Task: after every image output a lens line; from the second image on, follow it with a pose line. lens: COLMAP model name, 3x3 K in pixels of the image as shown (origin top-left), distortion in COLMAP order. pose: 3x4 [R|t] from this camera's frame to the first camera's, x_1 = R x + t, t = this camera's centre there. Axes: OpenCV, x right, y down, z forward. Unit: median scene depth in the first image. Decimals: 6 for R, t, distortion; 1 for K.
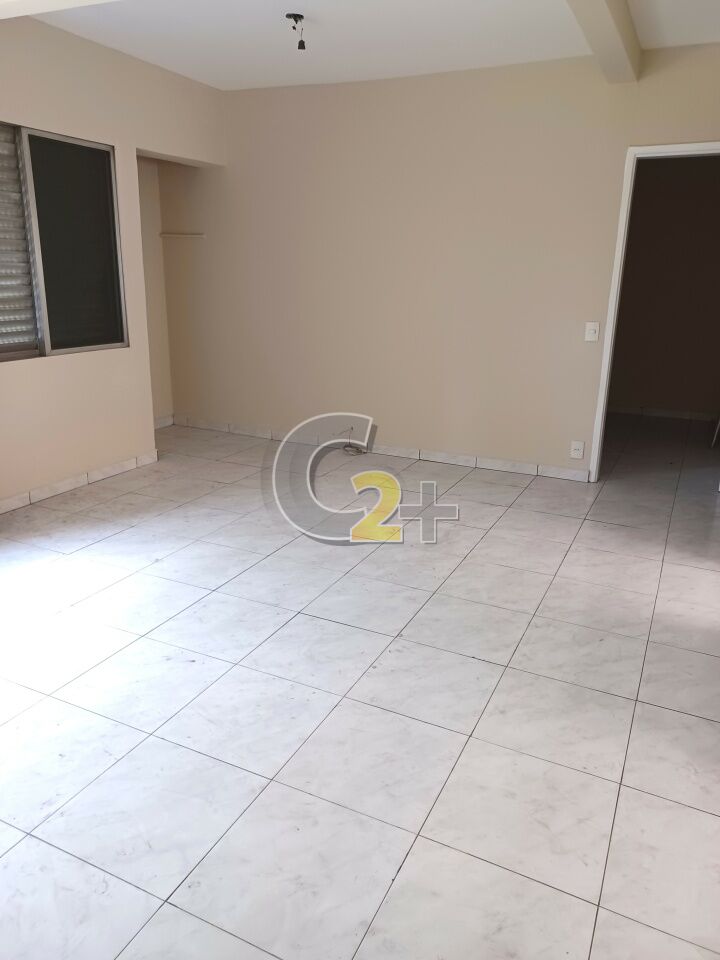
lens RADIAL K [[706.0, 0, 360.4], [0, 706.0, 468.3], [0, 0, 1]] dist [0.059707, -0.041840]
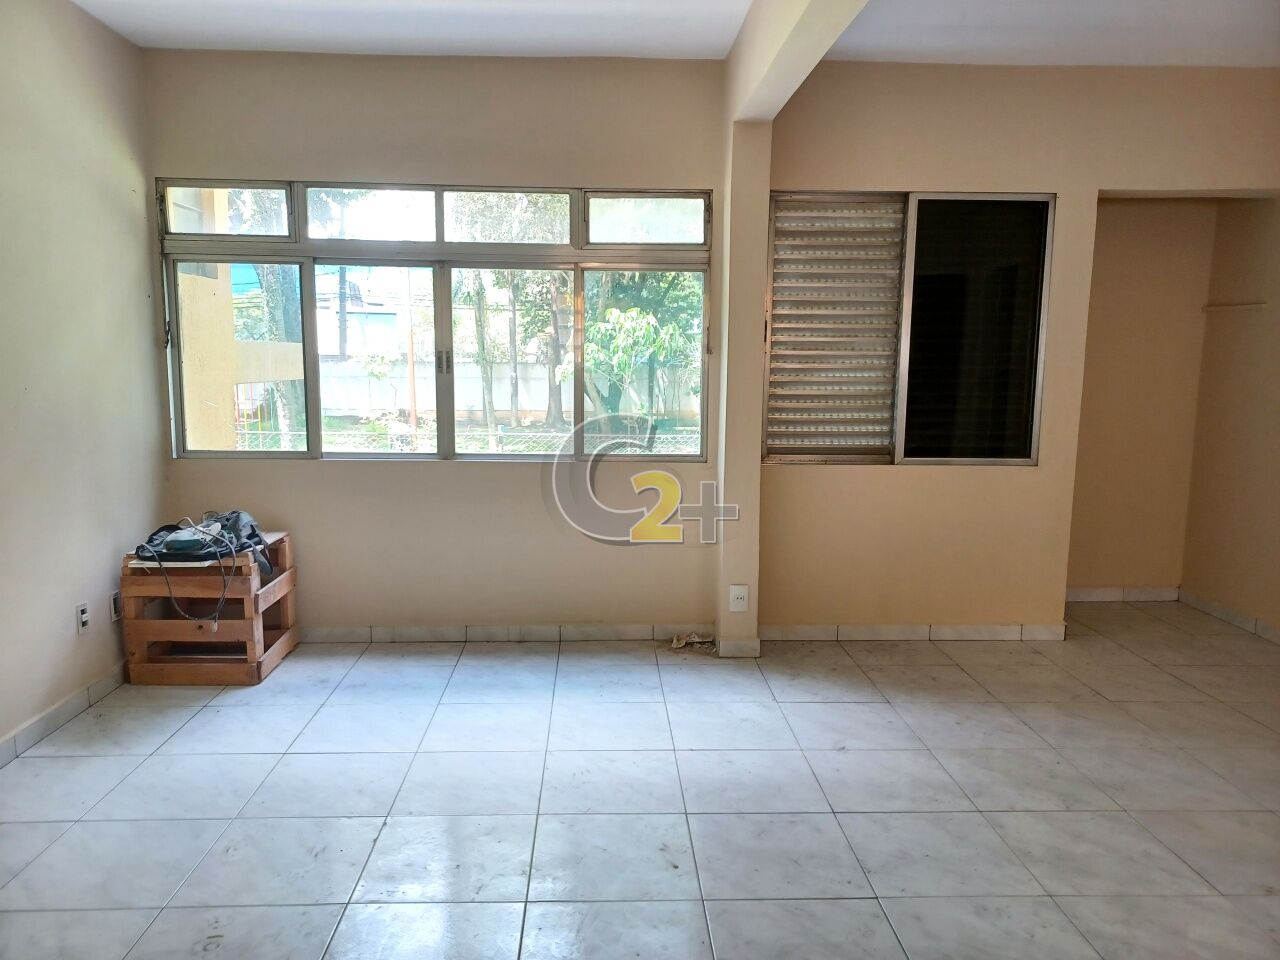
lens RADIAL K [[941.3, 0, 635.8], [0, 941.3, 481.0], [0, 0, 1]] dist [0.059707, -0.041840]
pose [[0.468142, 0.108235, -0.877000, 0.414792], [-0.243319, 0.969893, -0.010184, -0.069688], [0.849493, 0.218158, 0.480383, 0.303016]]
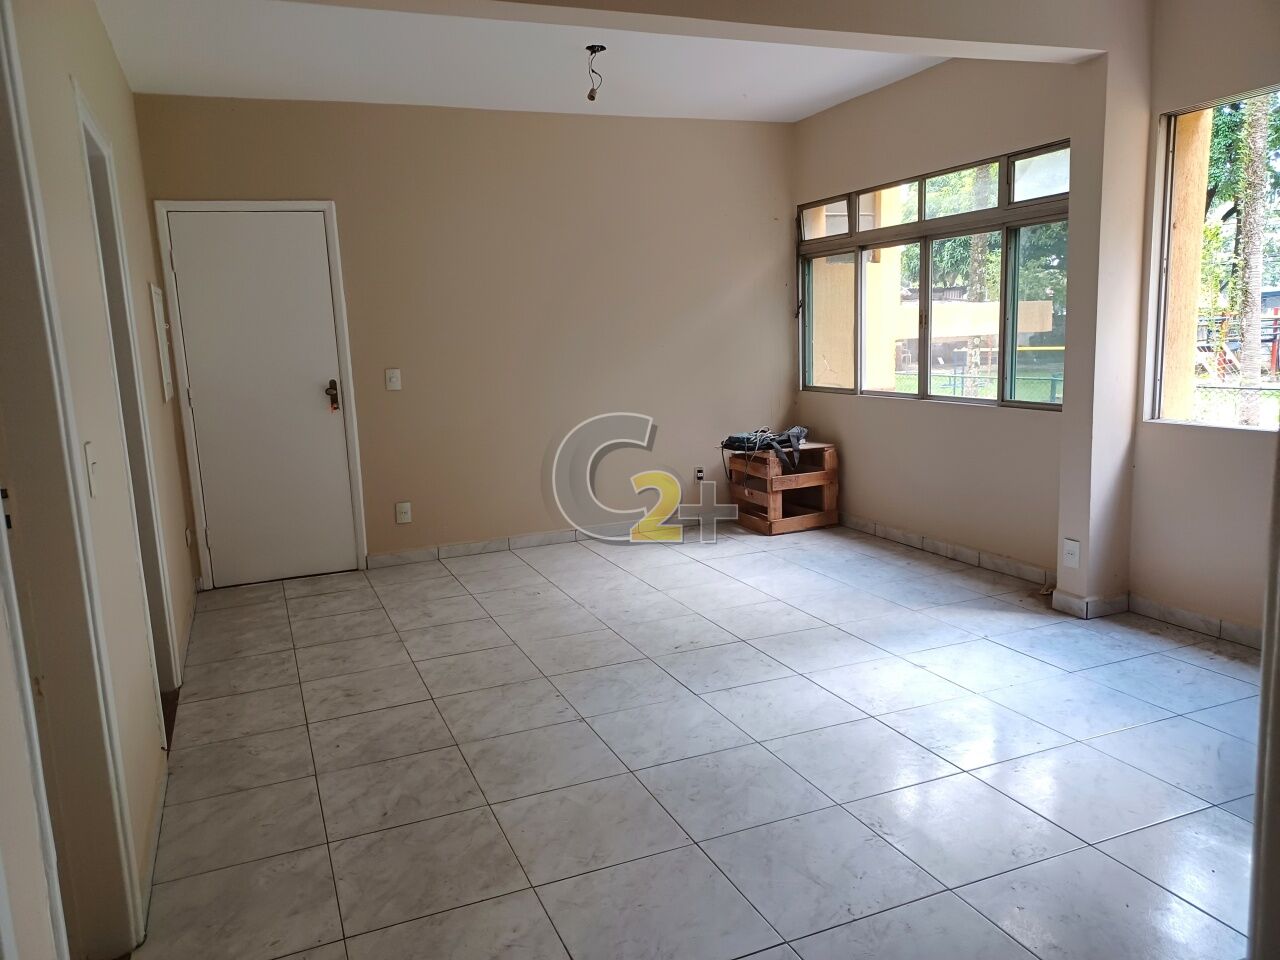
lens RADIAL K [[941.3, 0, 630.5], [0, 941.3, 488.9], [0, 0, 1]] dist [0.059707, -0.041840]
pose [[-0.668809, 0.135749, -0.730935, 0.660780], [-0.174091, 0.927253, 0.331503, -0.340257], [0.722763, 0.348962, -0.596522, 1.303660]]
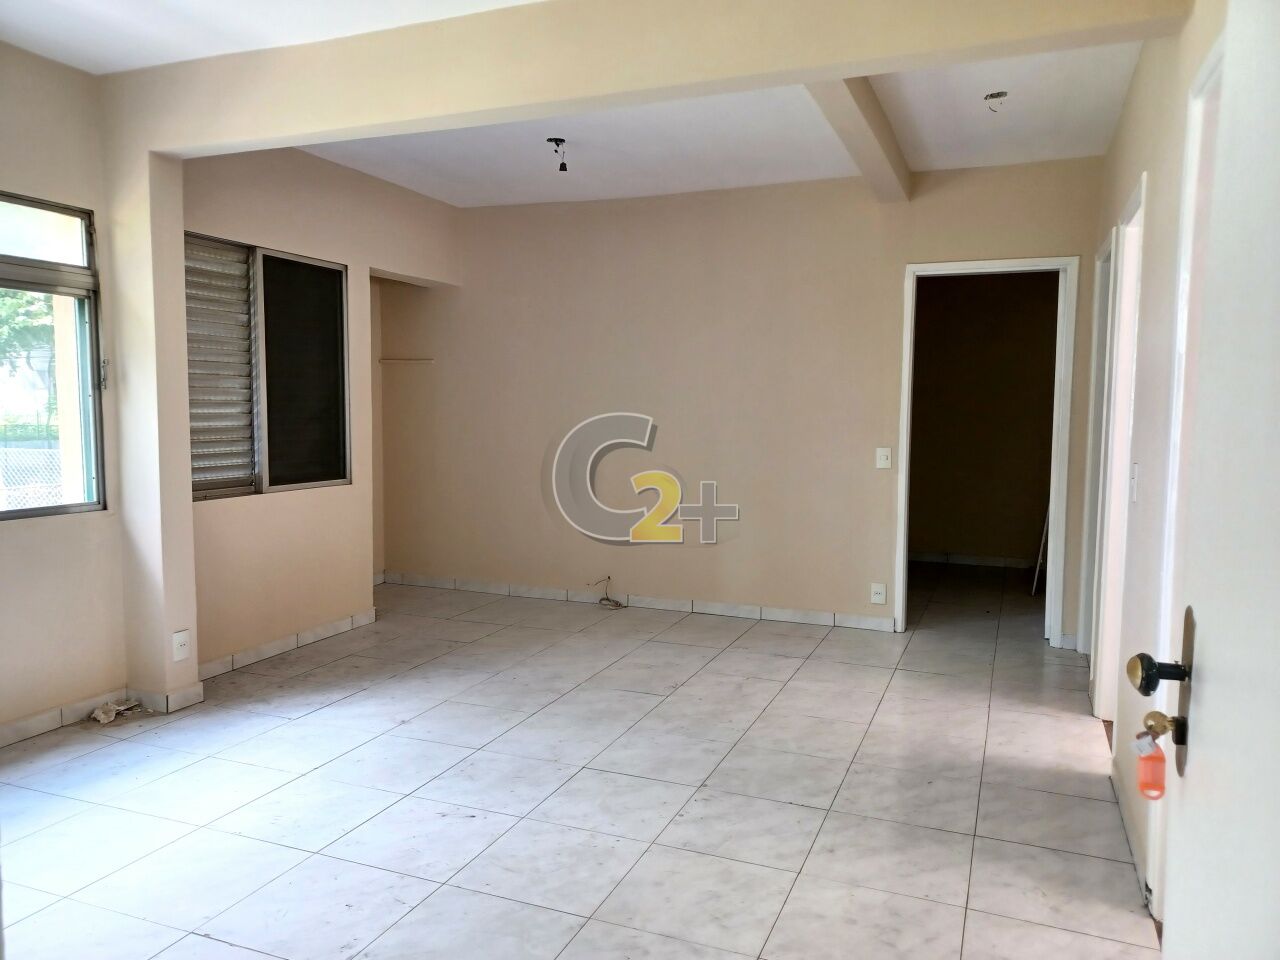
lens RADIAL K [[941.3, 0, 630.0], [0, 941.3, 476.0], [0, 0, 1]] dist [0.059707, -0.041840]
pose [[0.998230, -0.015660, 0.057367, -0.076615], [0.026837, 0.979510, -0.199600, 0.074160], [-0.053066, 0.200786, 0.978197, -0.171212]]
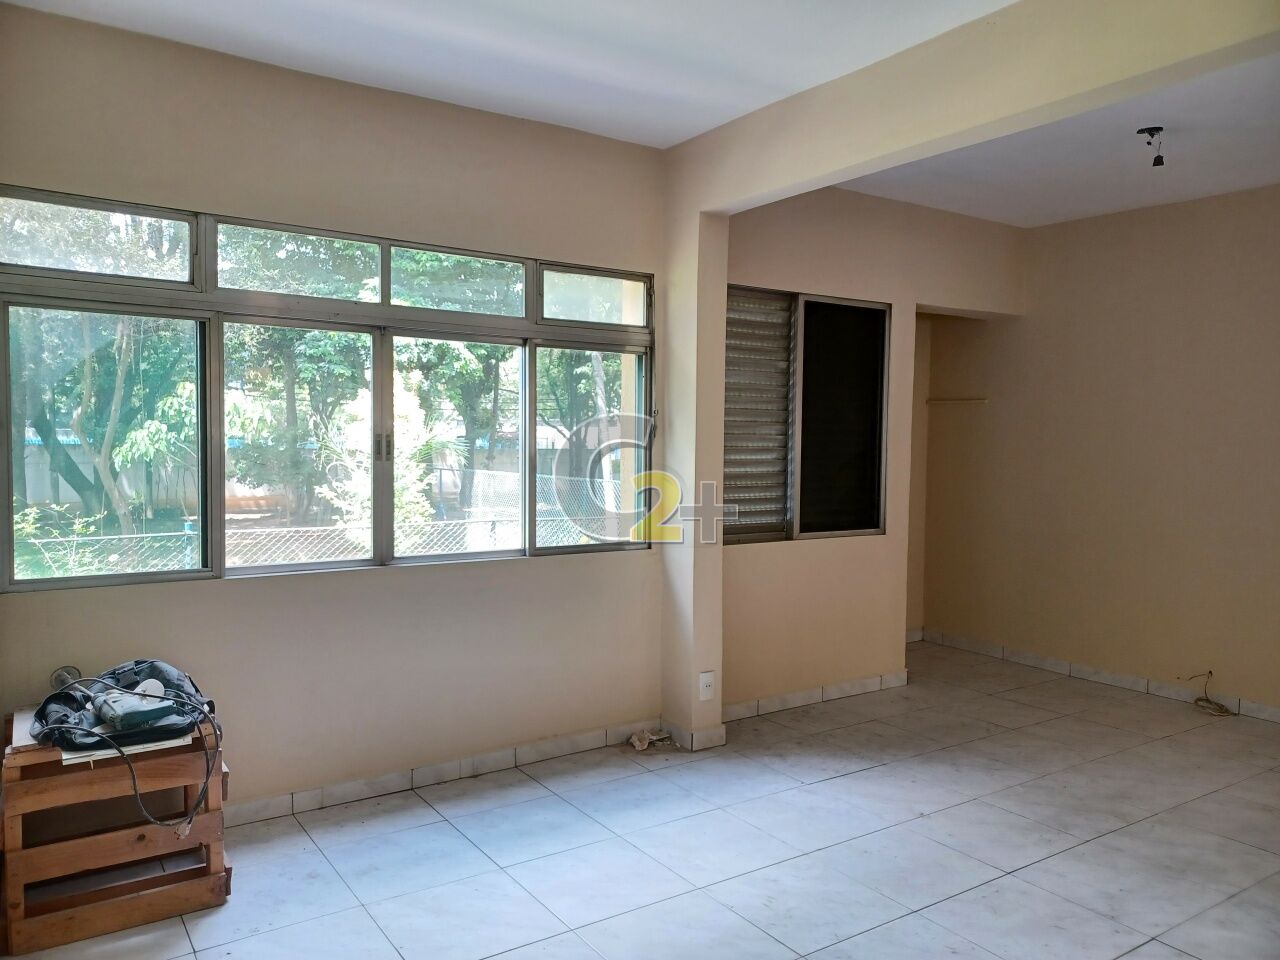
lens RADIAL K [[941.3, 0, 626.7], [0, 941.3, 478.9], [0, 0, 1]] dist [0.059707, -0.041840]
pose [[0.864554, 0.014628, -0.502327, -0.057192], [-0.134150, 0.970022, -0.202636, 0.031589], [0.484304, 0.242577, 0.840598, -0.069269]]
